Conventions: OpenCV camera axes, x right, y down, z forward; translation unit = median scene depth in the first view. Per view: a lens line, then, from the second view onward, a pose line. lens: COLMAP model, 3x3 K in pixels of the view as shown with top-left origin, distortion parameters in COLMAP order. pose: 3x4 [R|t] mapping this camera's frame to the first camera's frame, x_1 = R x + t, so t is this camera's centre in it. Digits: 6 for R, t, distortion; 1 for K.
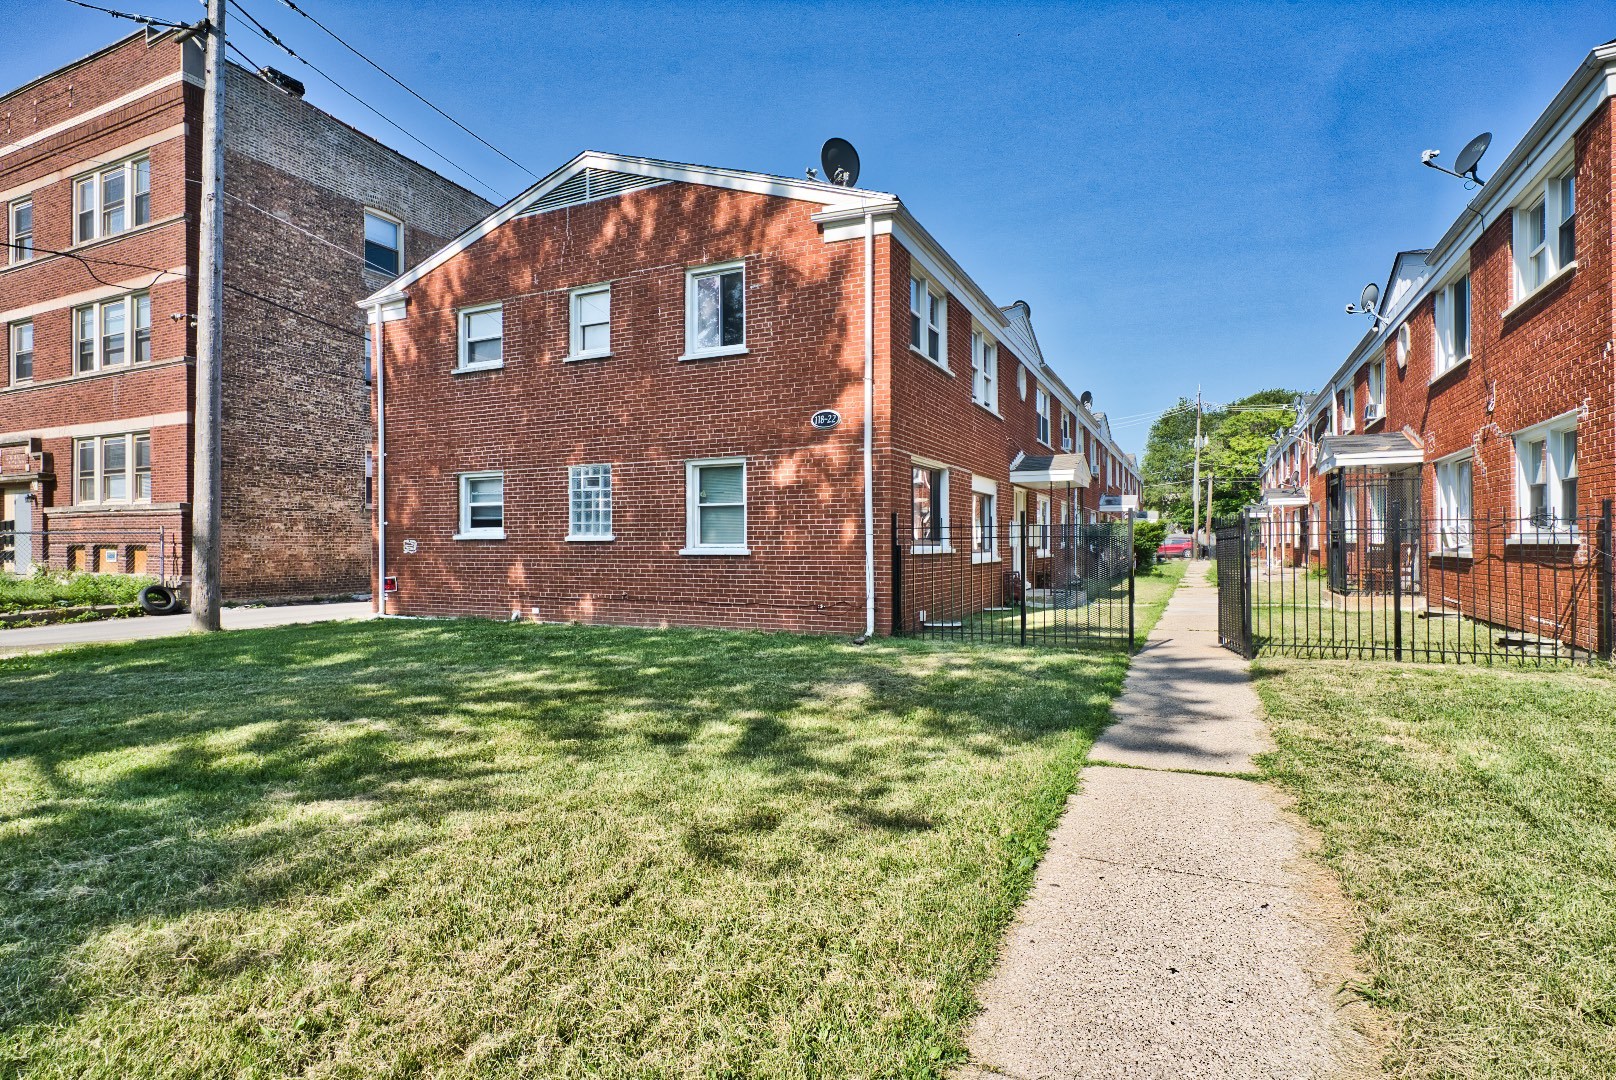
lens RADIAL K [[826.1, 0, 807.0], [0, 826.1, 542.8], [0, 0, 1]] dist [-0.010720, 0.005490]
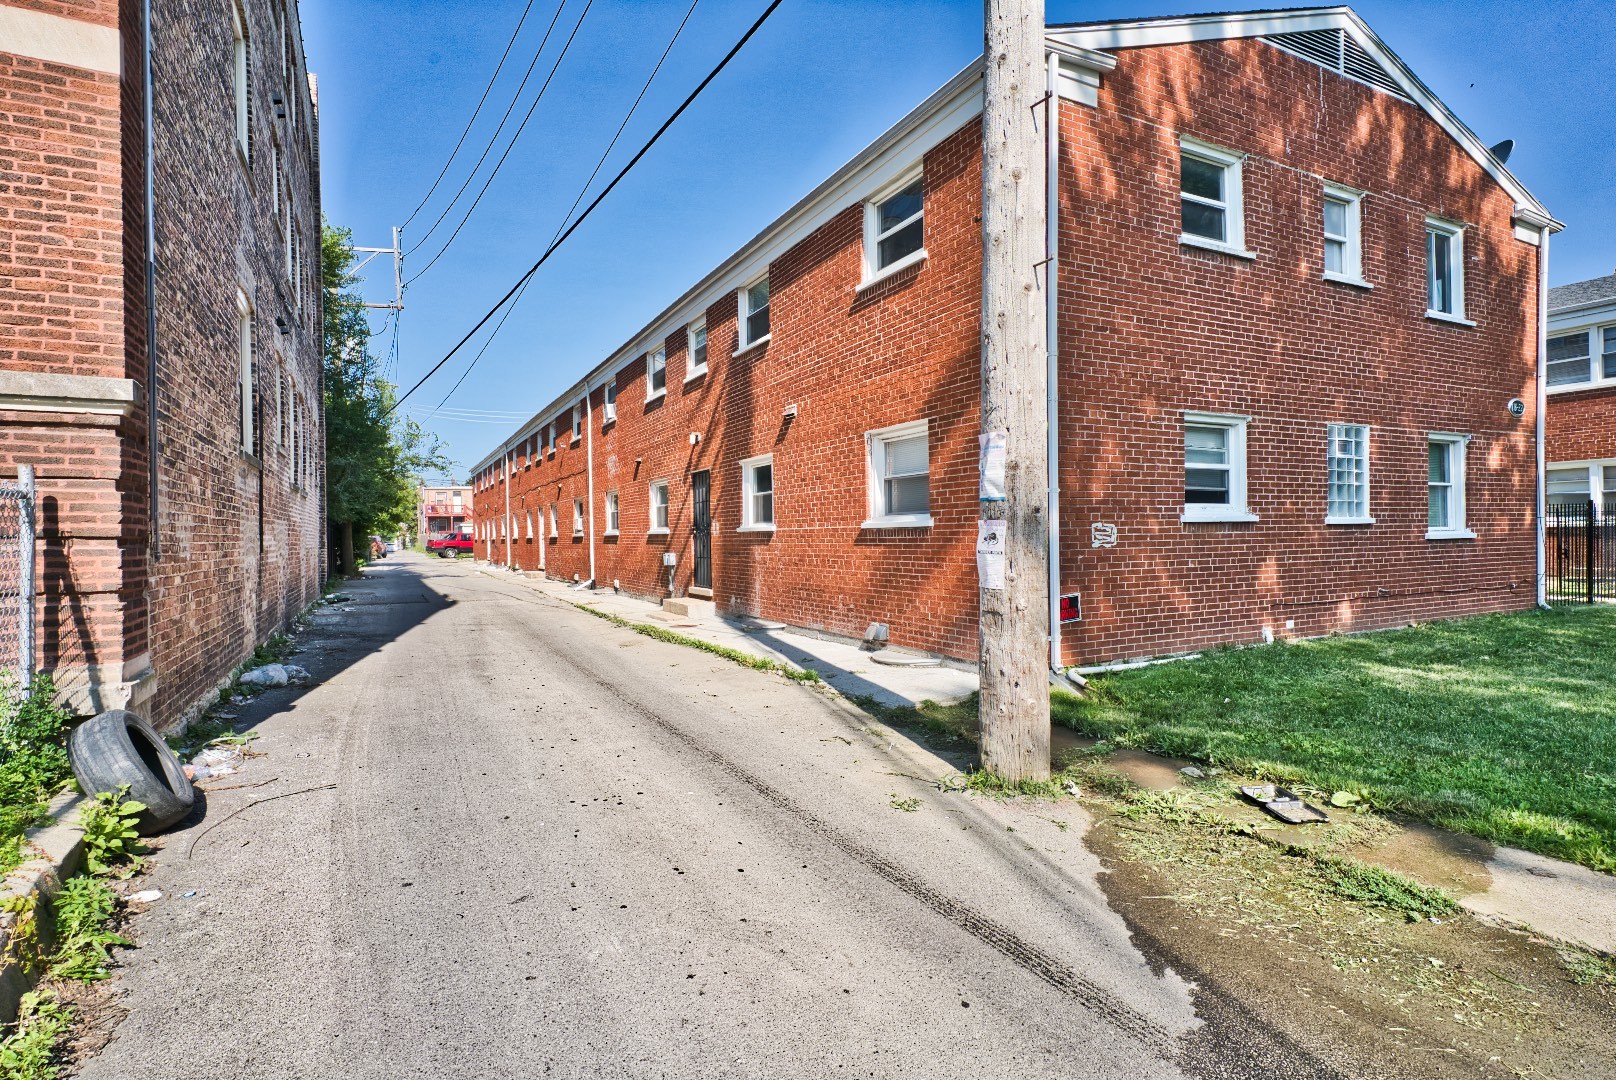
lens RADIAL K [[826.1, 0, 805.2], [0, 826.1, 534.1], [0, 0, 1]] dist [-0.010720, 0.005490]
pose [[0.605543, -0.009895, 0.795751, -1.130317], [0.004533, 0.999949, 0.008985, -0.002290], [-0.795800, -0.001834, 0.605557, 0.904940]]
